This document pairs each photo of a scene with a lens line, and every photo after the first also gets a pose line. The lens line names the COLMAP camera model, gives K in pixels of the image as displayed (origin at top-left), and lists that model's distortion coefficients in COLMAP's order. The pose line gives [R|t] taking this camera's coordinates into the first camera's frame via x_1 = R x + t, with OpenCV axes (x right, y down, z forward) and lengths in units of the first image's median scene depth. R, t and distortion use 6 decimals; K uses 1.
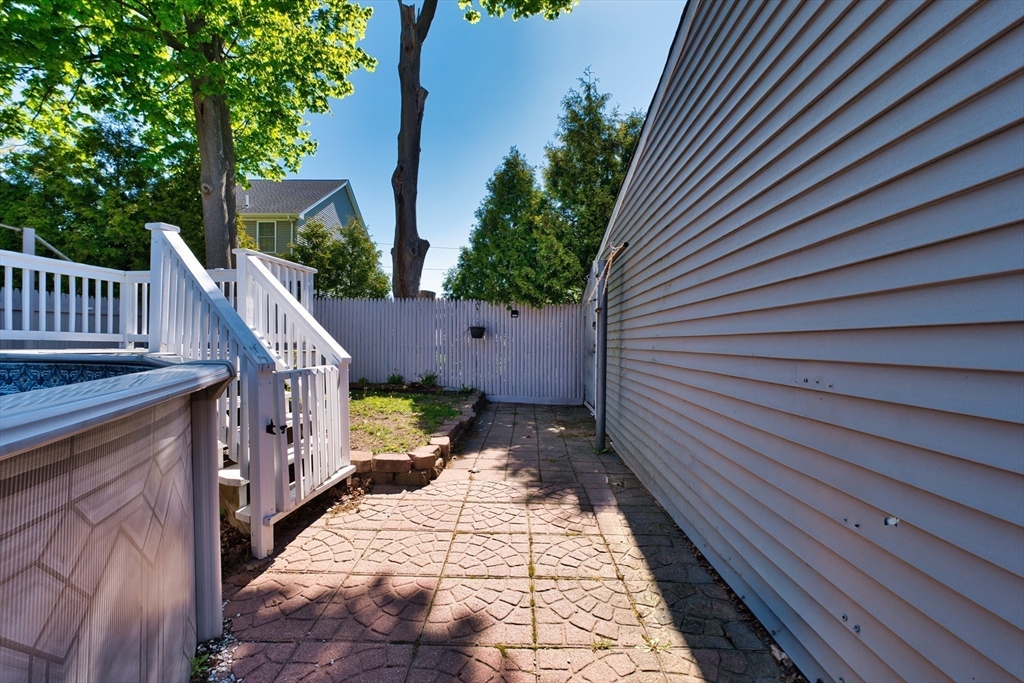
lens RADIAL K [[414.9, 0, 516.6], [0, 414.9, 342.5], [0, 0, 1]] dist [0.003774, -0.000530]
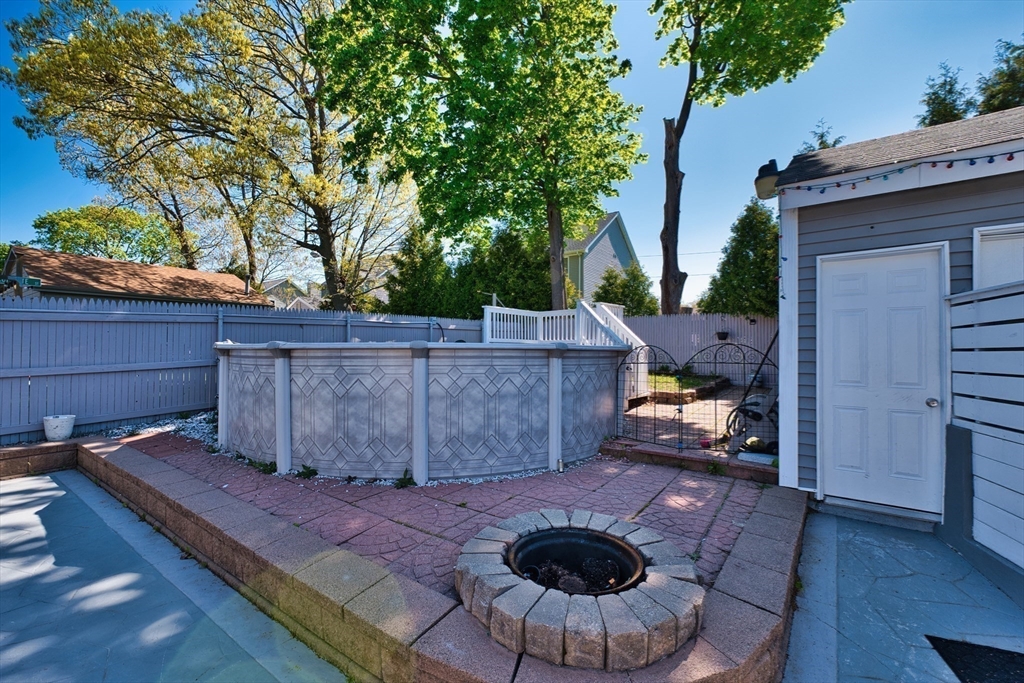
lens RADIAL K [[422.8, 0, 512.0], [0, 422.8, 341.5], [0, 0, 1]] dist [0.000550, -0.000245]
pose [[0.815418, -0.015944, -0.578653, 0.141600], [0.003473, 0.999737, -0.022651, 0.022118], [0.578862, 0.016461, 0.815259, -0.552764]]
